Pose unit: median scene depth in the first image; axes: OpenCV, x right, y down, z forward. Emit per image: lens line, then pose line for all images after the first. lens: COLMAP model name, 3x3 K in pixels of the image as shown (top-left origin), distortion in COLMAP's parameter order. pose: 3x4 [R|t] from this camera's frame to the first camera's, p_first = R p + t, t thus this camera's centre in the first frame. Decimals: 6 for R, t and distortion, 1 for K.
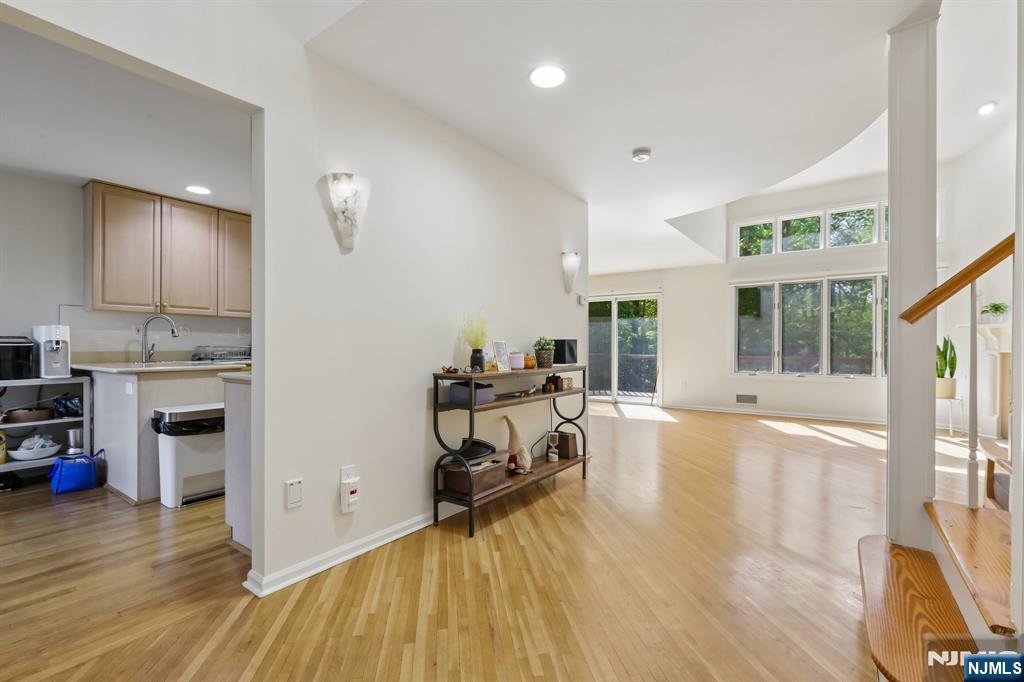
lens RADIAL K [[444.8, 0, 522.8], [0, 444.8, 350.2], [0, 0, 1]] dist [-0.002371, 0.000221]
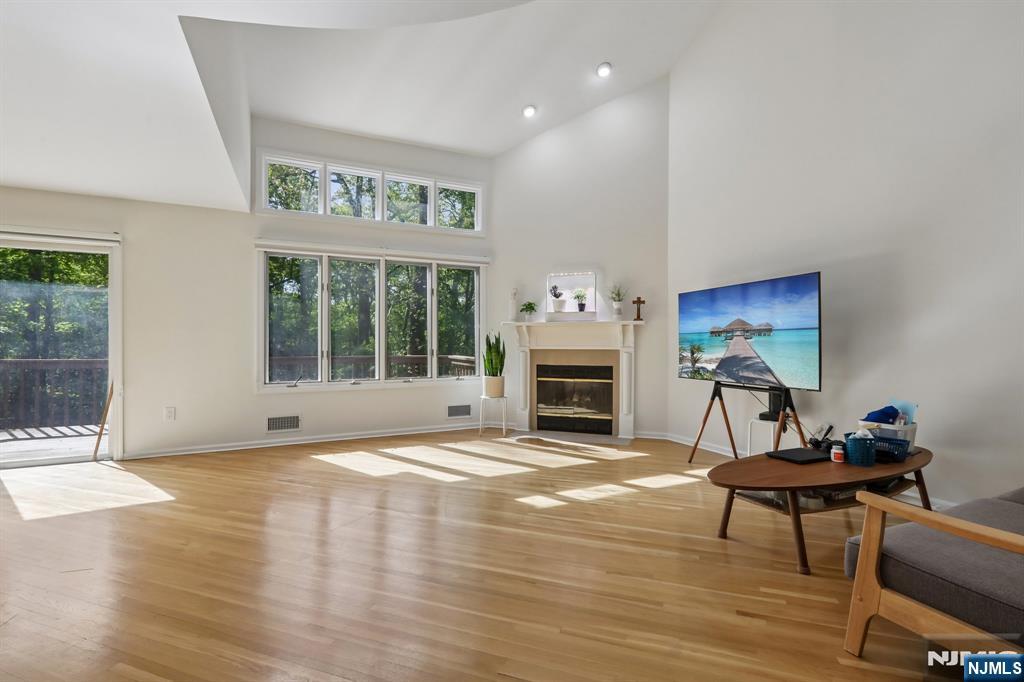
lens RADIAL K [[444.8, 0, 522.8], [0, 444.8, 350.2], [0, 0, 1]] dist [-0.002371, 0.000221]
pose [[0.503584, -0.011076, 0.863875, 0.129442], [0.011839, 0.999912, 0.005918, 0.000660], [-0.863865, 0.007247, 0.503671, 0.420186]]
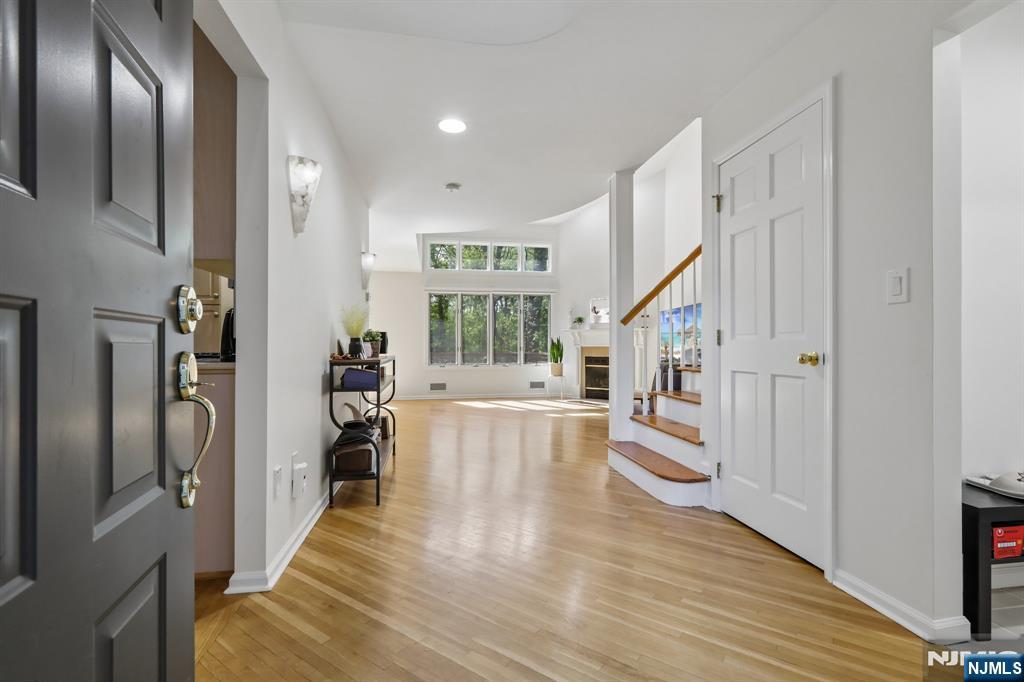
lens RADIAL K [[444.8, 0, 522.8], [0, 444.8, 350.2], [0, 0, 1]] dist [-0.002371, 0.000221]
pose [[0.701664, -0.007424, 0.712469, -0.235022], [0.008668, 0.999961, 0.001883, 0.011598], [-0.712455, 0.004854, 0.701701, -0.016016]]
